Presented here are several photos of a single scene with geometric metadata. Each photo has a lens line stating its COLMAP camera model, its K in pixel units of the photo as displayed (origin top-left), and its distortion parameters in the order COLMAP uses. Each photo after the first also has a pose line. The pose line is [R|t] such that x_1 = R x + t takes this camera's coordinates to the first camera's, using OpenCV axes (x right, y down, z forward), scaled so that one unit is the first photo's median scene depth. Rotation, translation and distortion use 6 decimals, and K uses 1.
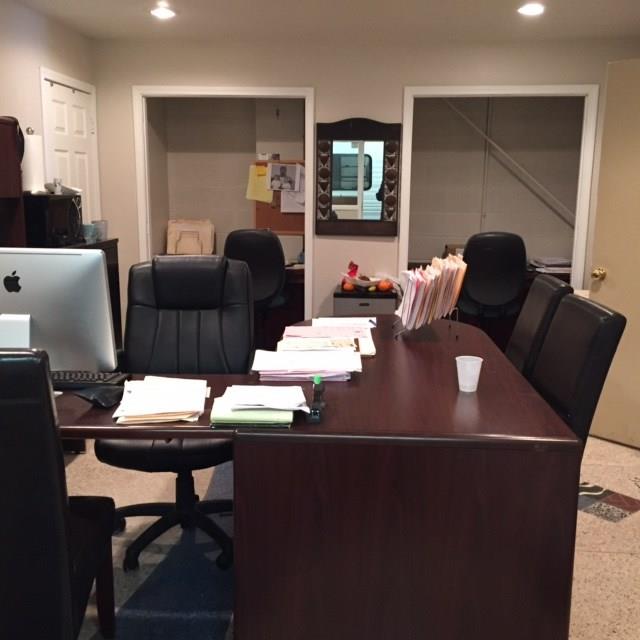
lens RADIAL K [[730.7, 0, 321.1], [0, 730.7, 322.8], [0, 0, 1]] dist [0.055208, 0.000000]
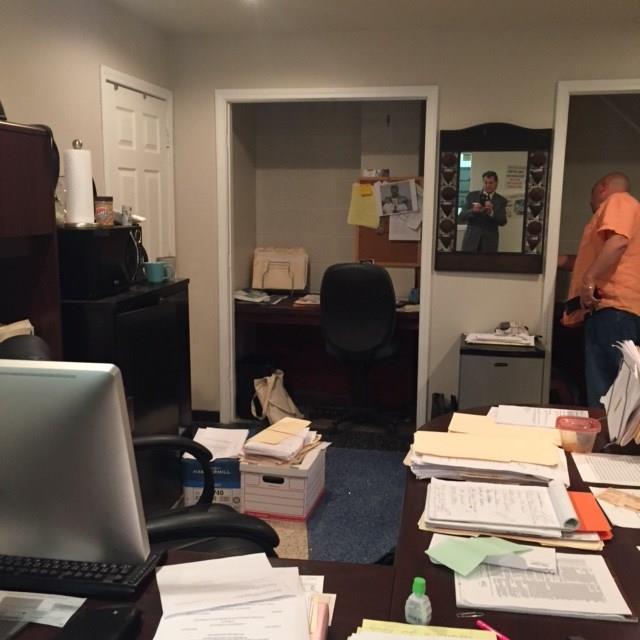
lens RADIAL K [[730.7, 0, 317.5], [0, 730.7, 317.9], [0, 0, 1]] dist [0.055208, 0.000000]
pose [[0.992101, 0.018266, -0.124106, -0.035131], [-0.021153, 0.999534, -0.021986, -0.049510], [0.123646, 0.024437, 0.992025, 0.200161]]
